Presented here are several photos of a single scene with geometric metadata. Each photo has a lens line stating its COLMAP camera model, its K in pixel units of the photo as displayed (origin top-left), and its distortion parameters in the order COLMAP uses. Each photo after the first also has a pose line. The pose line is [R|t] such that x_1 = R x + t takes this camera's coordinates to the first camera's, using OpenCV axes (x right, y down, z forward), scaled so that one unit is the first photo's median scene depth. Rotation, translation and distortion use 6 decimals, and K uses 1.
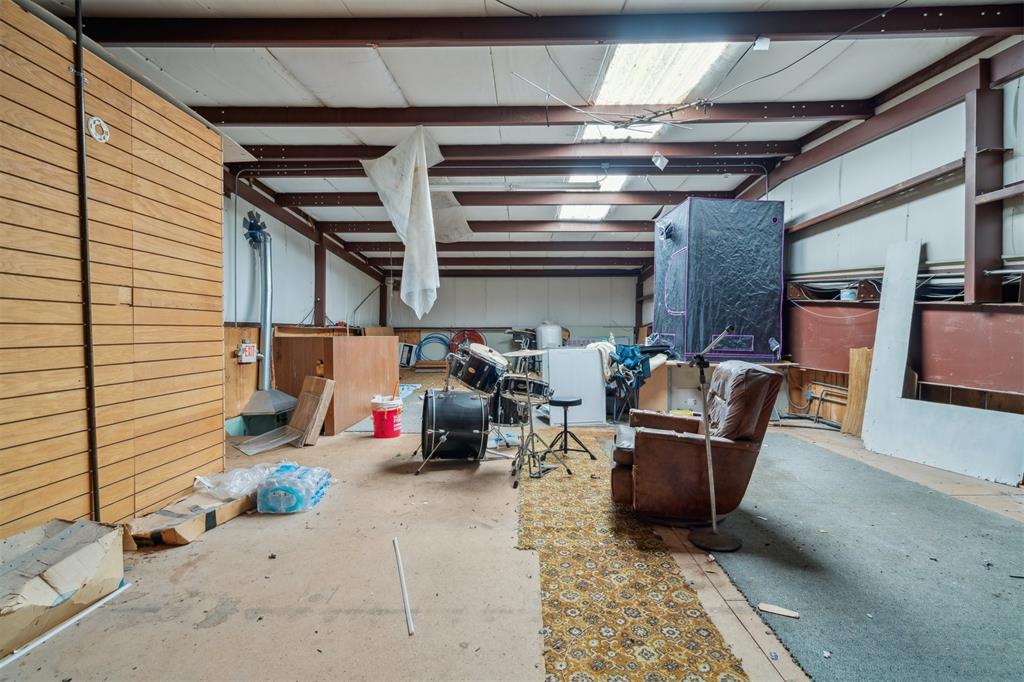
lens RADIAL K [[466.6, 0, 514.8], [0, 466.6, 338.8], [0, 0, 1]] dist [-0.005118, 0.002624]
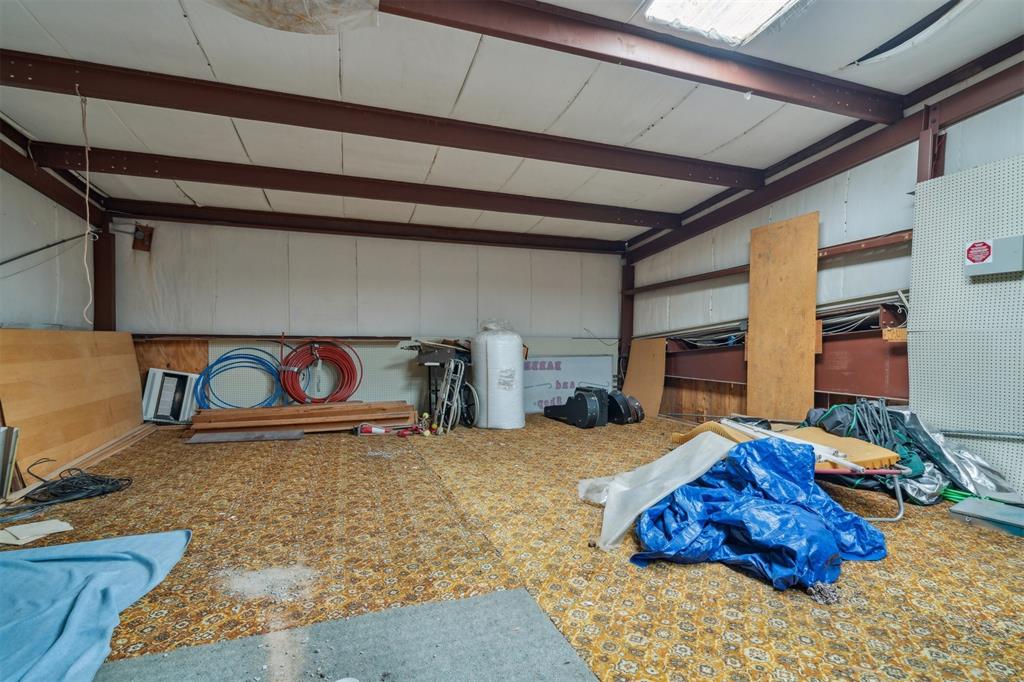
lens RADIAL K [[466.6, 0, 505.8], [0, 466.6, 363.8], [0, 0, 1]] dist [-0.005118, 0.002624]
pose [[0.944151, -0.007666, 0.329424, -0.202728], [-0.000018, 0.999728, 0.023316, -0.017264], [-0.329513, -0.022019, 0.943894, 1.247955]]
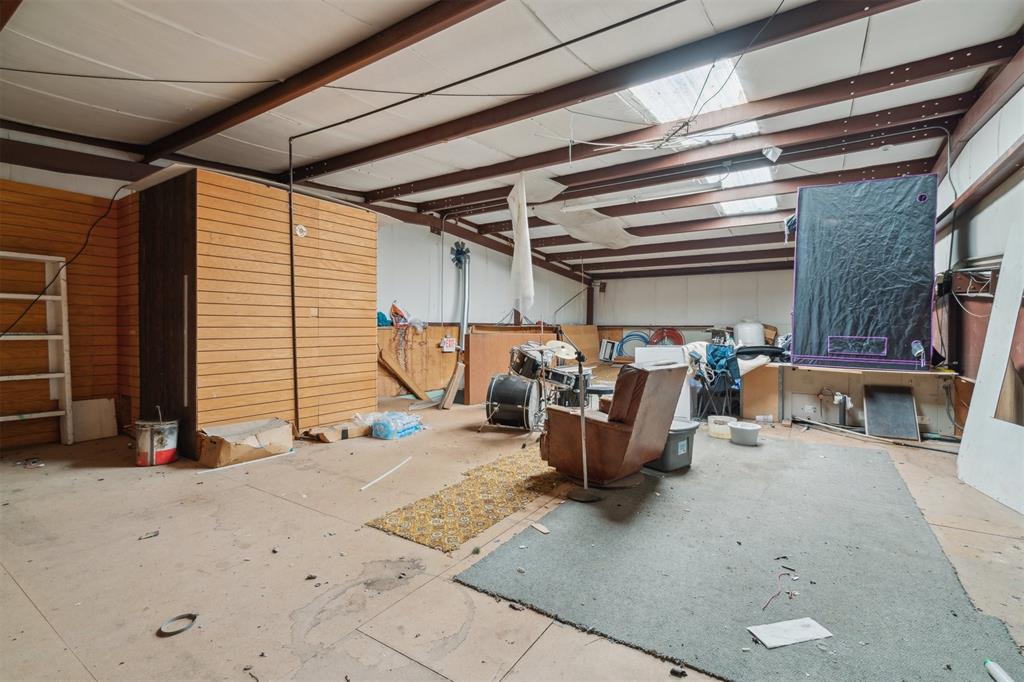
lens RADIAL K [[466.6, 0, 515.6], [0, 466.6, 336.0], [0, 0, 1]] dist [-0.005118, 0.002624]
pose [[0.842726, 0.012776, -0.538192, 0.438500], [-0.012189, 0.999915, 0.004650, -0.005945], [0.538205, 0.002641, 0.842810, -0.090057]]
